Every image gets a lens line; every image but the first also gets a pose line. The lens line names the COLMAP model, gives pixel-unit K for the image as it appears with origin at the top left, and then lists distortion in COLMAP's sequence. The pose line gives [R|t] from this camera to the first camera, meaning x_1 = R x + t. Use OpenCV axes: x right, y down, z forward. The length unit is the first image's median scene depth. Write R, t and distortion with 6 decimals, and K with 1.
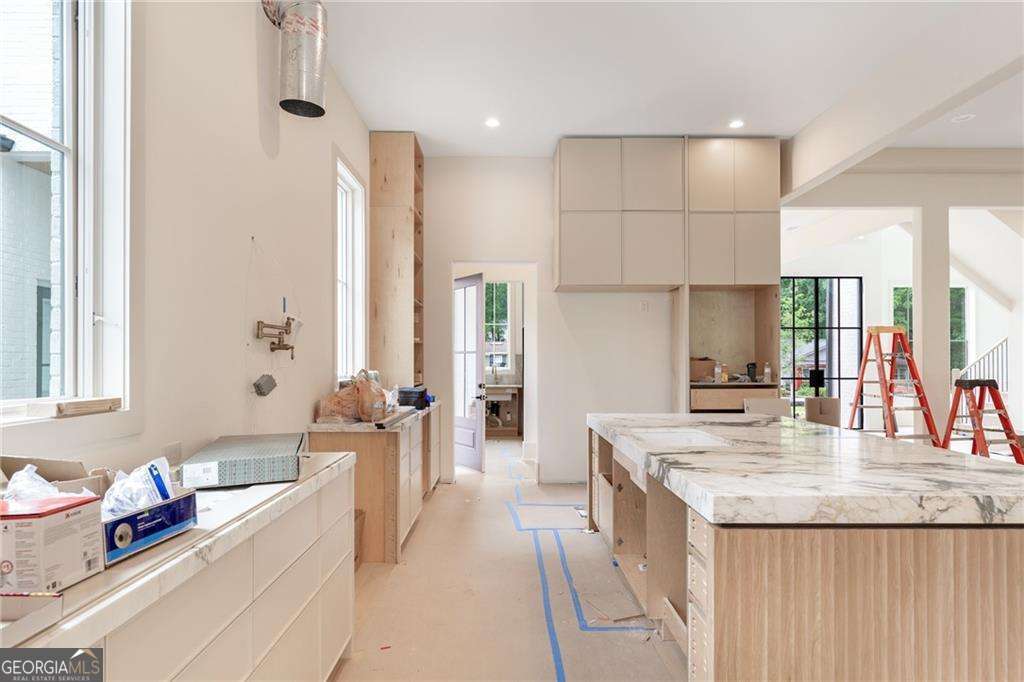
lens RADIAL K [[616.2, 0, 512.9], [0, 616.2, 349.2], [0, 0, 1]] dist [-0.003711, -0.002075]
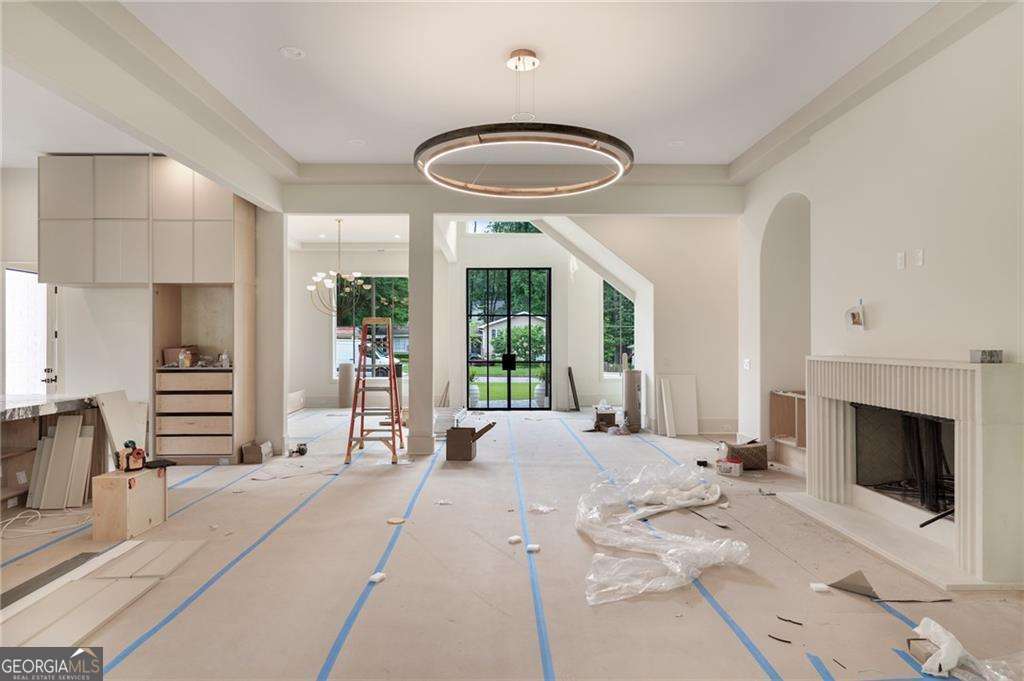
lens RADIAL K [[616.2, 0, 514.7], [0, 616.2, 336.4], [0, 0, 1]] dist [-0.003711, -0.002075]
pose [[0.999892, -0.000997, 0.014645, 0.883932], [0.000858, 0.999955, 0.009434, -0.013978], [-0.014654, -0.009420, 0.999848, -0.153438]]
